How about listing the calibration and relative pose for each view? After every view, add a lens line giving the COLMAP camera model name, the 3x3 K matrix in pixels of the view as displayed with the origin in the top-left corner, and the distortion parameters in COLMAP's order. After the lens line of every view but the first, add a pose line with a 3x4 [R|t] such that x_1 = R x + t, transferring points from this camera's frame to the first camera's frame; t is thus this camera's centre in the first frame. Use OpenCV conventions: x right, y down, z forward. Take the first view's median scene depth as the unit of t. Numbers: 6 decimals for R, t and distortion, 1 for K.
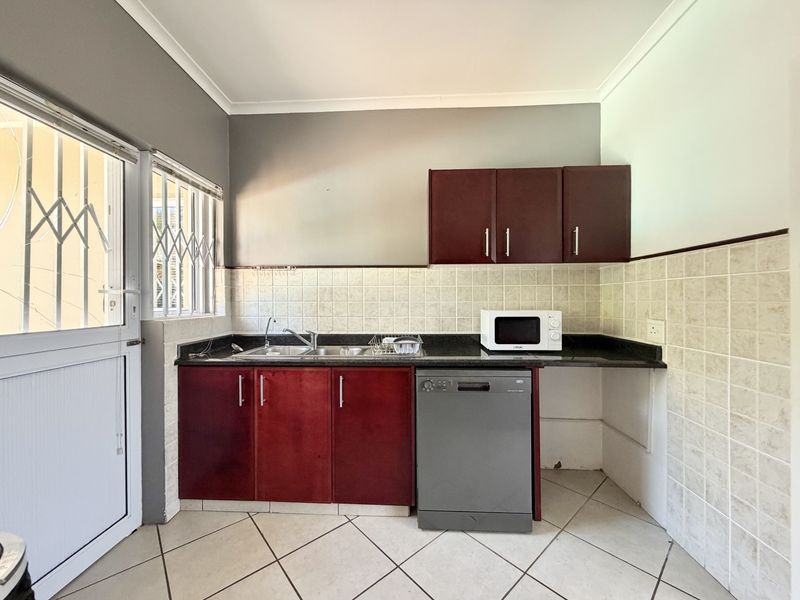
lens RADIAL K [[322.6, 0, 400.0], [0, 322.6, 300.0], [0, 0, 1]] dist [0.002763, 0.000329]
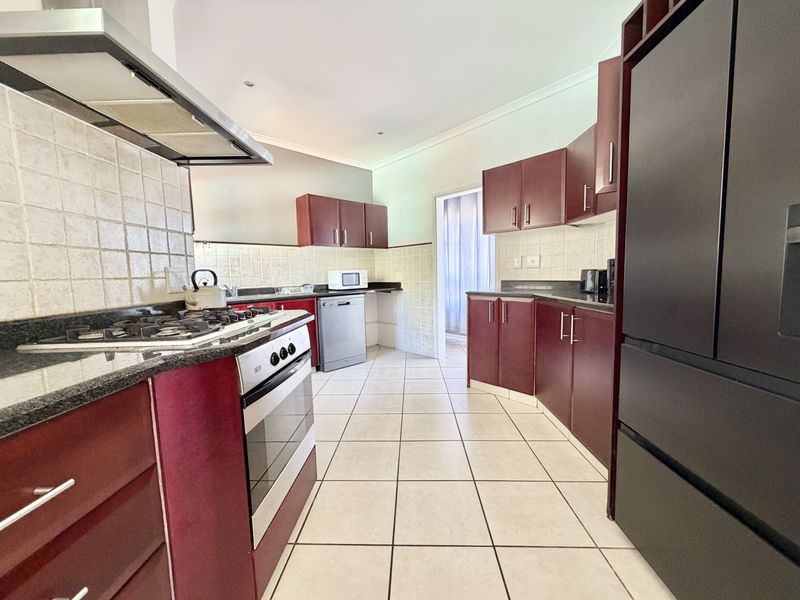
lens RADIAL K [[322.6, 0, 400.0], [0, 322.6, 300.0], [0, 0, 1]] dist [0.002763, 0.000329]
pose [[0.690414, -0.075761, 0.719437, -0.928543], [0.023501, 0.996325, 0.082366, 0.060639], [-0.723033, -0.039959, 0.689657, -0.684826]]
